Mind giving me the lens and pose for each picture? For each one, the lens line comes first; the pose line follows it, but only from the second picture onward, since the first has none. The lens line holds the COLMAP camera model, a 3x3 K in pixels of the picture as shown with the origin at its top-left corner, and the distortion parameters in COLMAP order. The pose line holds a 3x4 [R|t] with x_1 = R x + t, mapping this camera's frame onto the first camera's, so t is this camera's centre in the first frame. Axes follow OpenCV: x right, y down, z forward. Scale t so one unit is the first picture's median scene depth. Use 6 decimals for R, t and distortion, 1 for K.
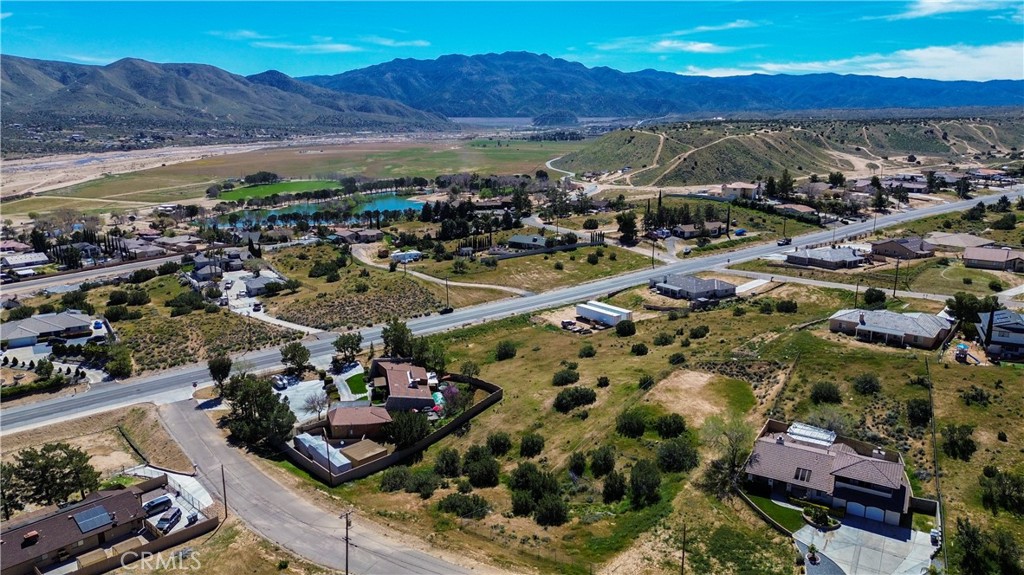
lens RADIAL K [[725.2, 0, 513.1], [0, 725.2, 290.5], [0, 0, 1]] dist [0.070818, -0.064669]
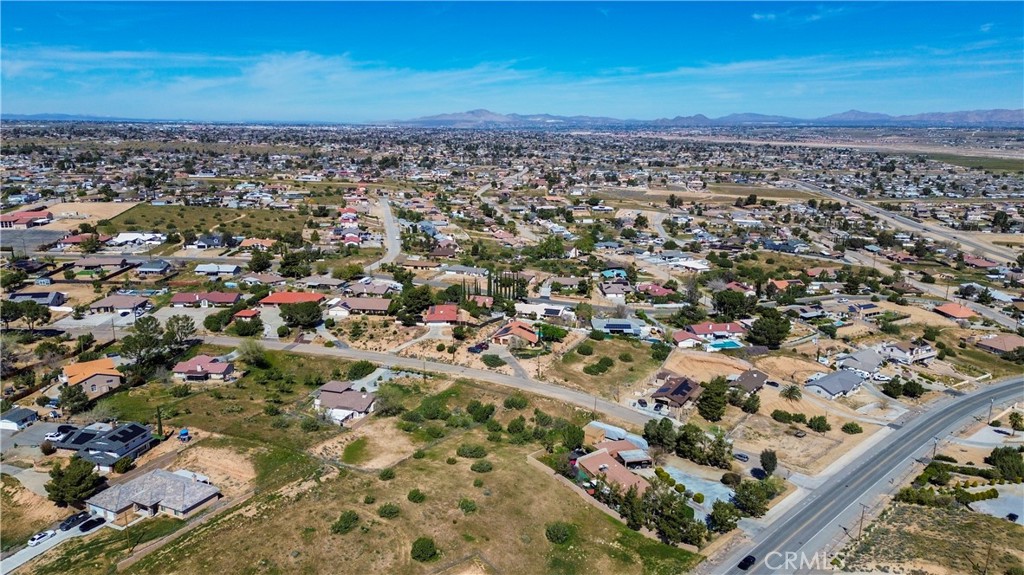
lens RADIAL K [[725.2, 0, 512.9], [0, 725.2, 286.8], [0, 0, 1]] dist [0.070818, -0.064669]
pose [[-0.979783, 0.041741, -0.195658, 0.040448], [-0.050498, 0.894725, 0.443754, -0.113797], [0.193583, 0.444663, -0.874529, 0.316220]]
